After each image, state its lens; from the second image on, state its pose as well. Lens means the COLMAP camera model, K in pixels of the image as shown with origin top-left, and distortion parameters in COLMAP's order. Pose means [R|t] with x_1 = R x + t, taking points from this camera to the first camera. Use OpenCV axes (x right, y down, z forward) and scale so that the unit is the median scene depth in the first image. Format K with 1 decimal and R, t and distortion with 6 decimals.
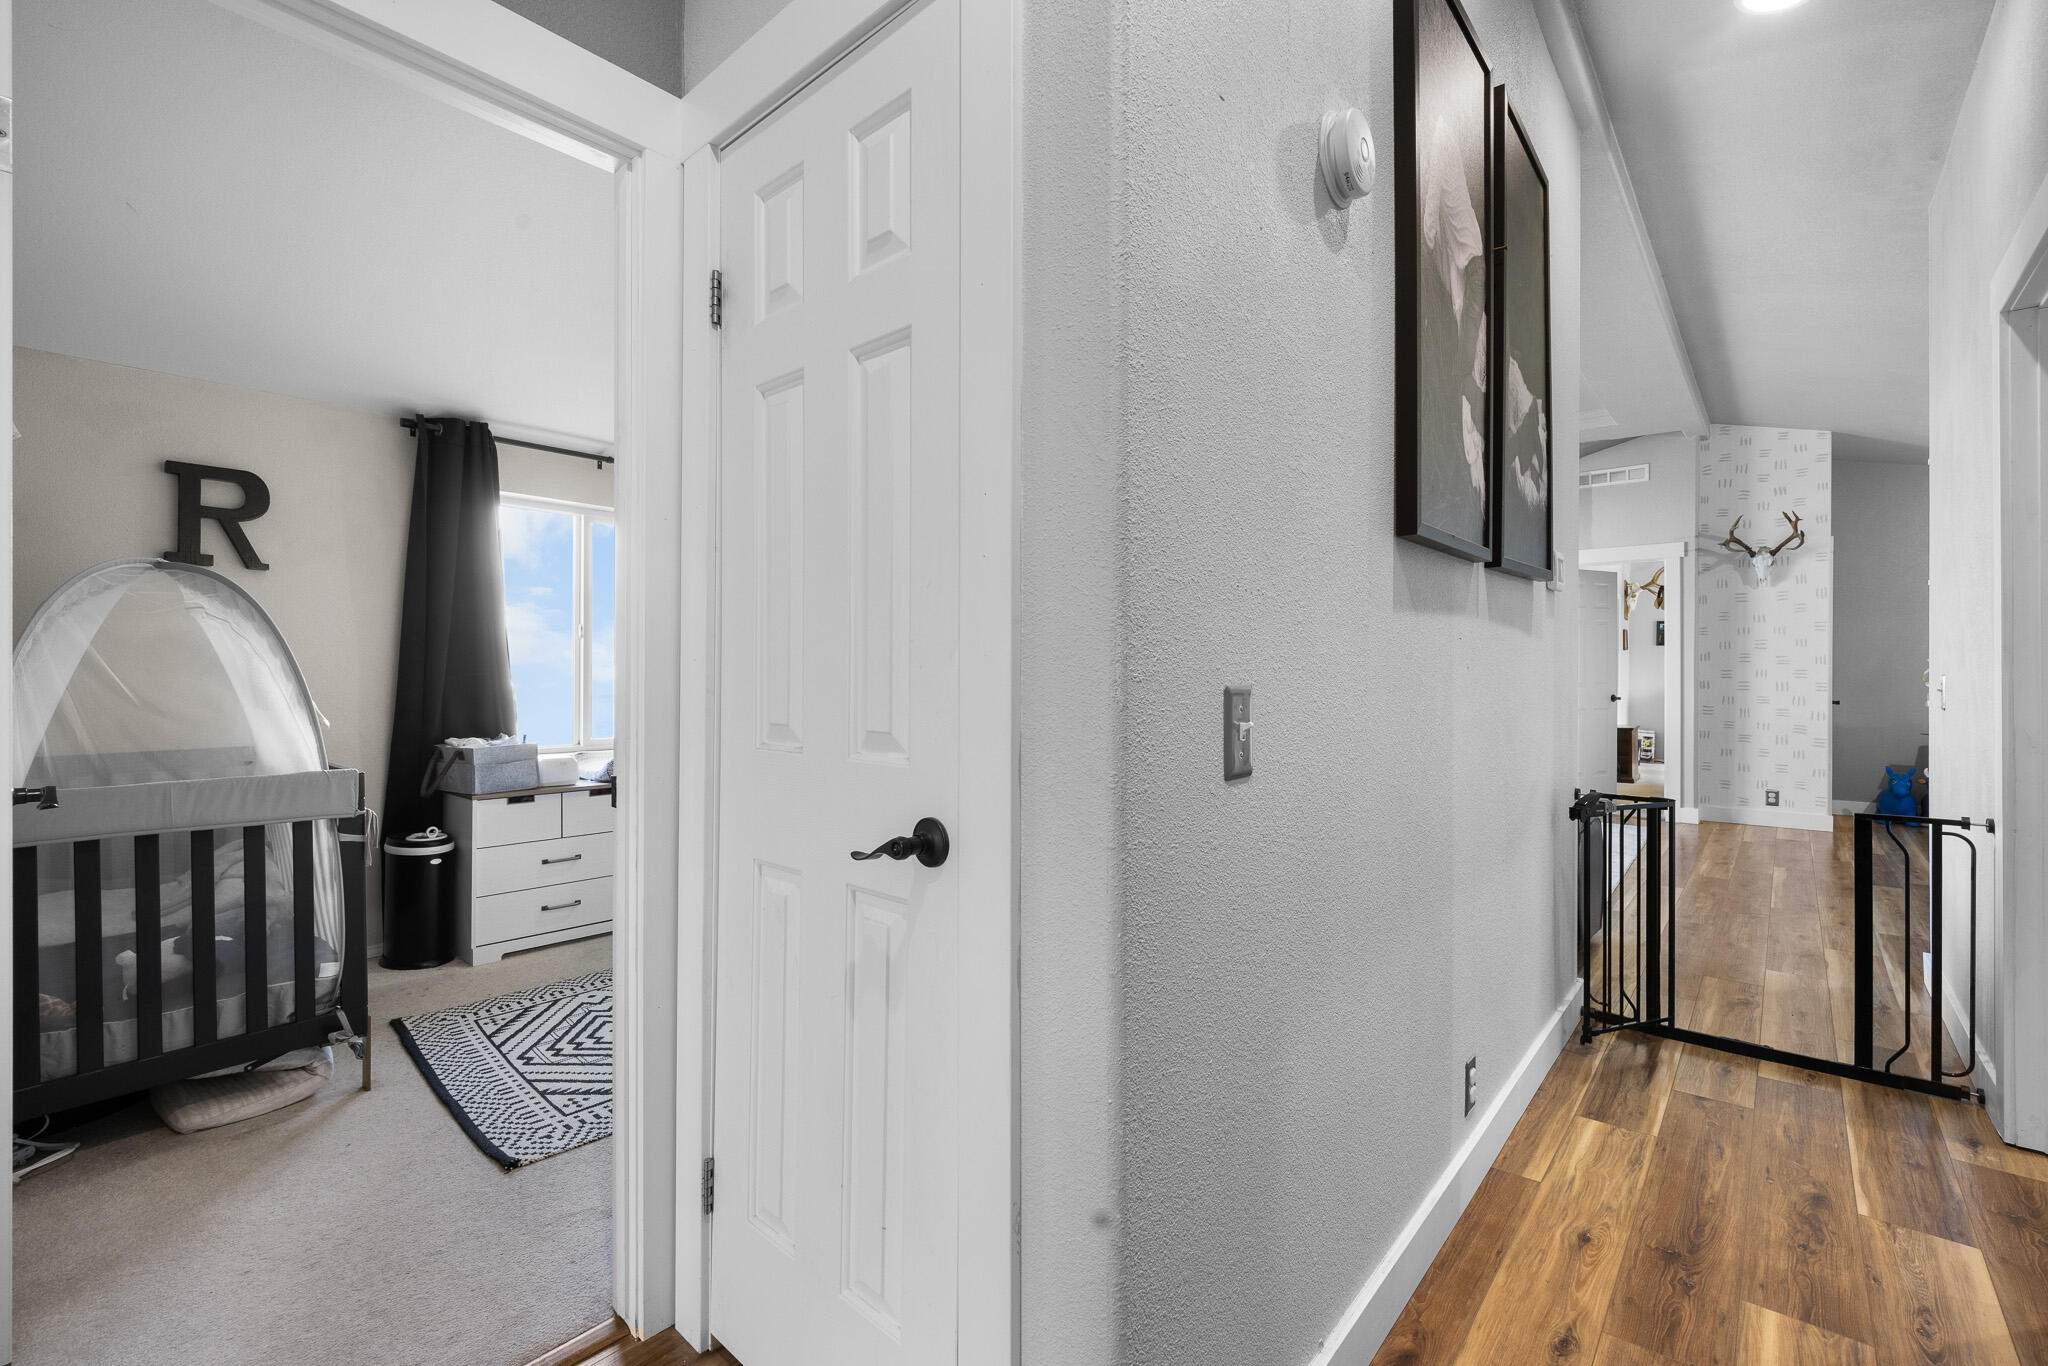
lens RADIAL K [[879.6, 0, 1009.0], [0, 879.6, 681.1], [0, 0, 1]] dist [-0.009695, 0.005045]
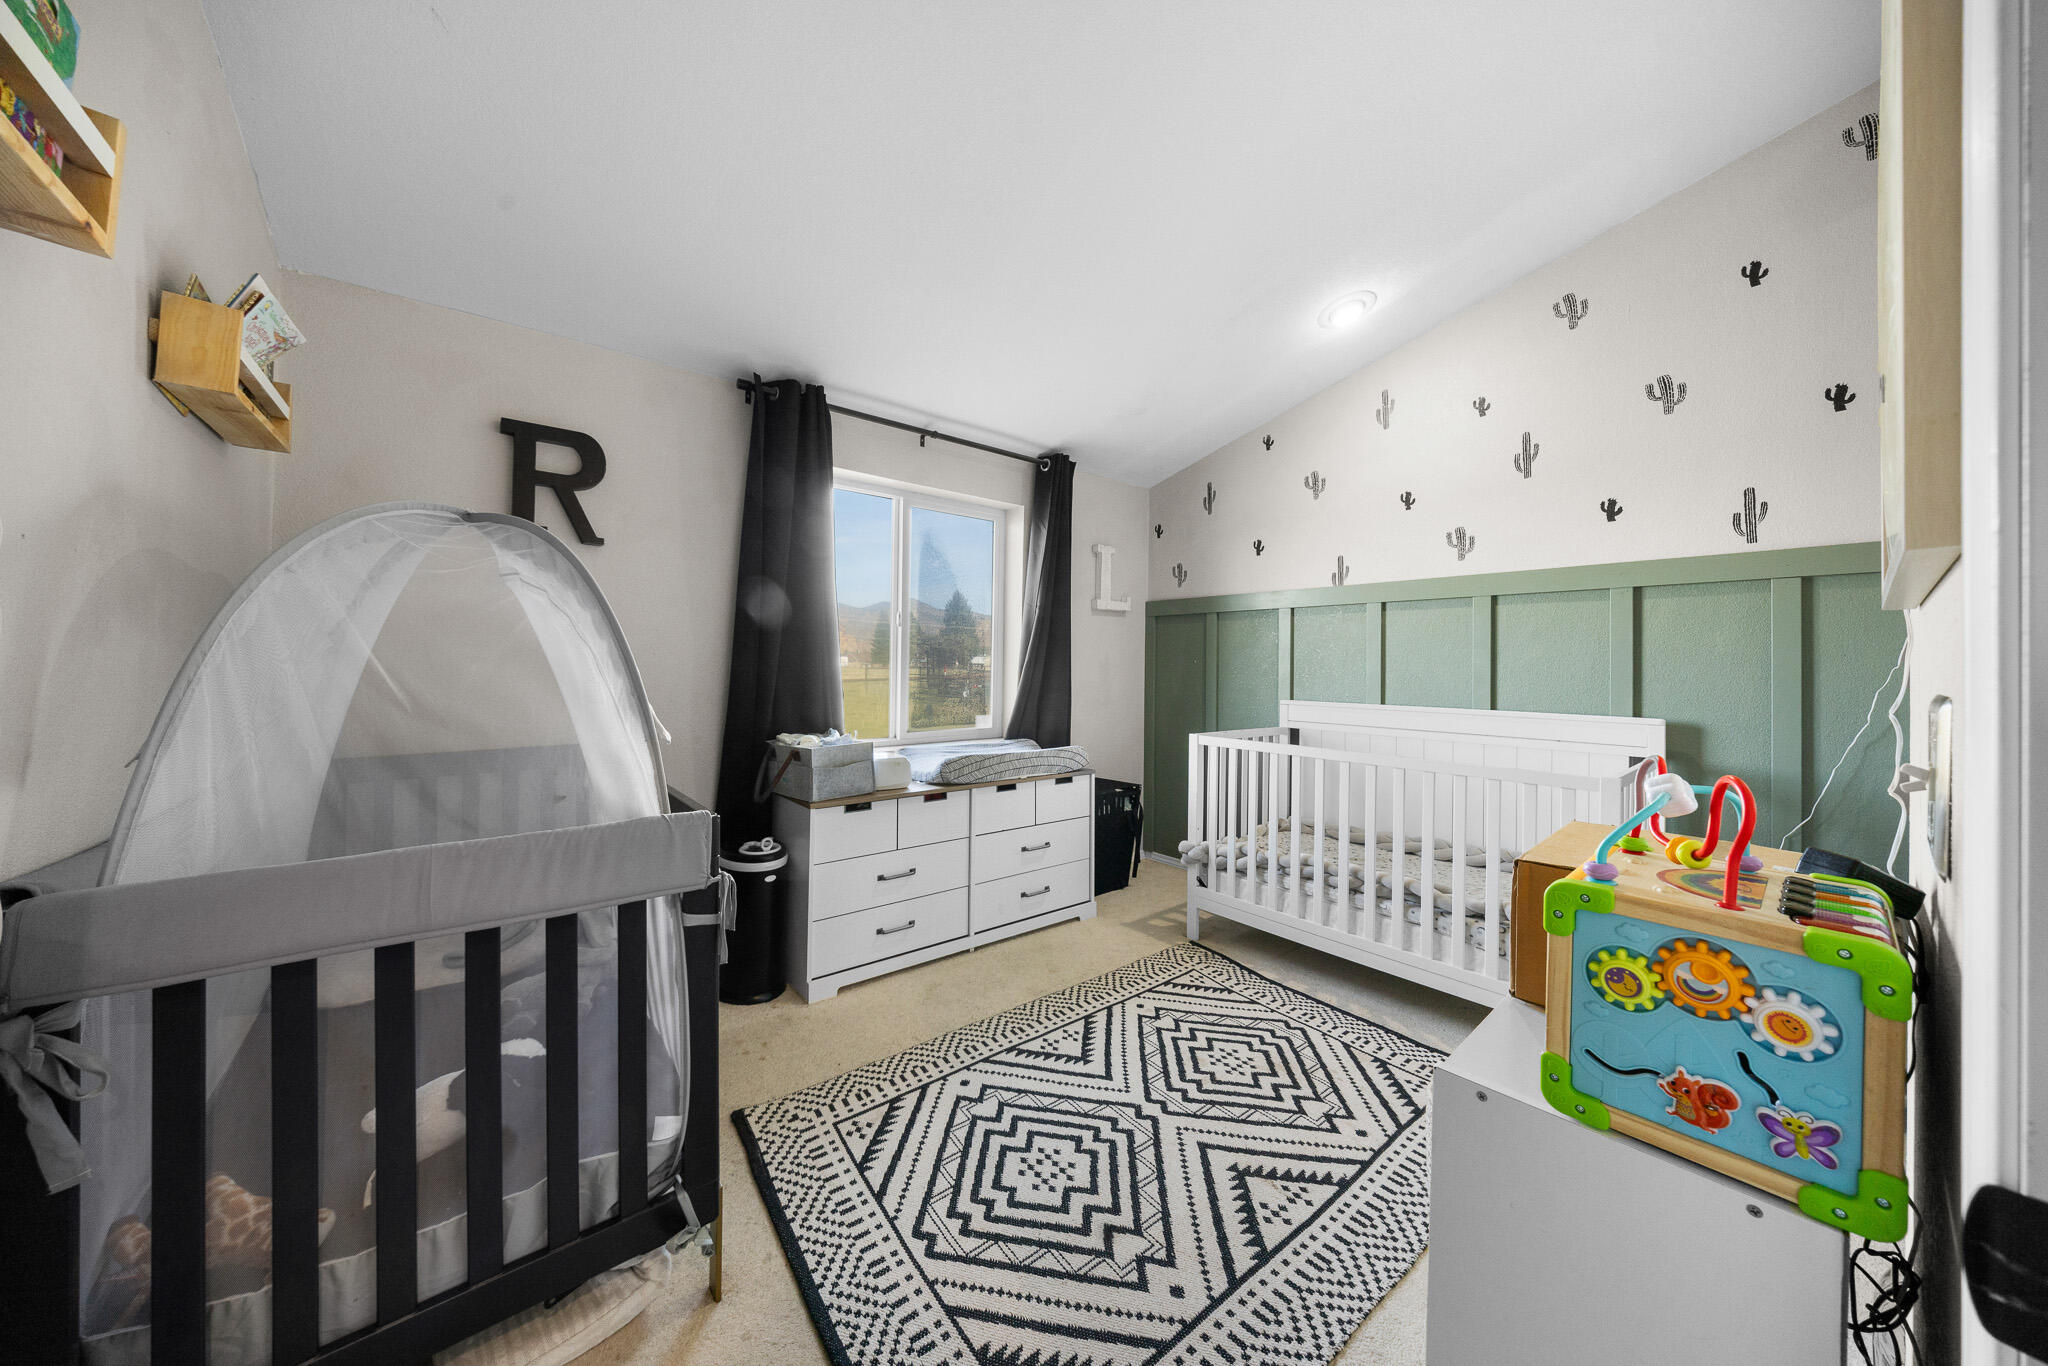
lens RADIAL K [[680.0, 0, 1024.4], [0, 680.0, 669.4], [0, 0, 1]] dist [-0.004232, -0.000540]
pose [[0.987267, 0.015453, -0.158318, -0.369263], [-0.015422, 0.999880, 0.001423, -0.008388], [0.158321, 0.001037, 0.987387, 0.457880]]
